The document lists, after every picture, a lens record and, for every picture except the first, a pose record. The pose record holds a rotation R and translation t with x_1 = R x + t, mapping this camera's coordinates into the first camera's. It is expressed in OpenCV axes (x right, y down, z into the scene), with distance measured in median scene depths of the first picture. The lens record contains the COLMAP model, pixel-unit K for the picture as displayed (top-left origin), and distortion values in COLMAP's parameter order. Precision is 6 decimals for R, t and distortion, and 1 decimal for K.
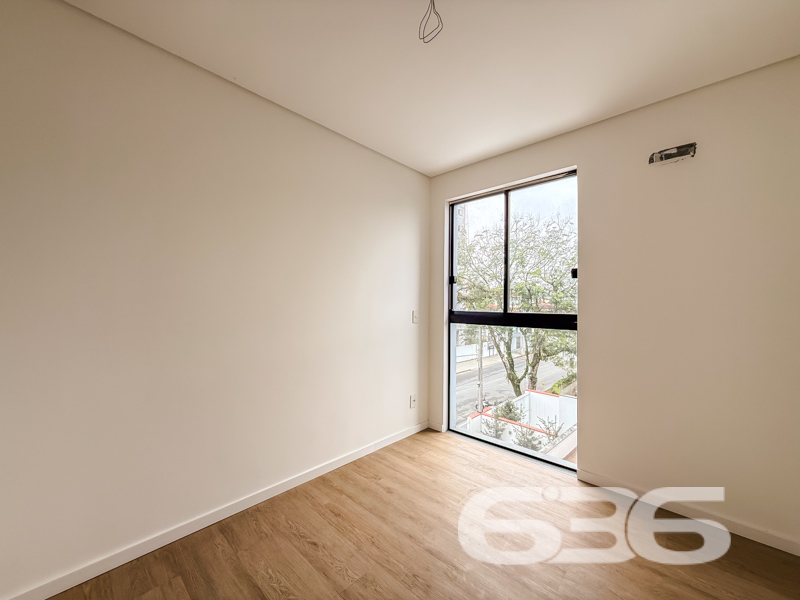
lens RADIAL K [[318.7, 0, 397.4], [0, 318.7, 301.8], [0, 0, 1]] dist [0.000160, -0.000126]
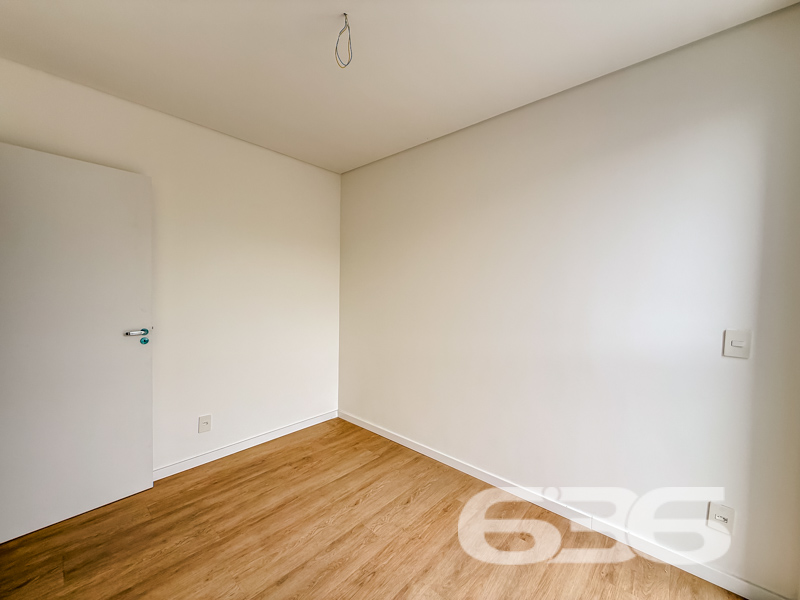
lens RADIAL K [[318.7, 0, 400.5], [0, 318.7, 296.1], [0, 0, 1]] dist [0.000160, -0.000126]
pose [[0.032018, 0.002459, -0.999484, 0.922117], [-0.018902, 0.999820, 0.001854, -0.027027], [0.999309, 0.018833, 0.032058, 0.888143]]
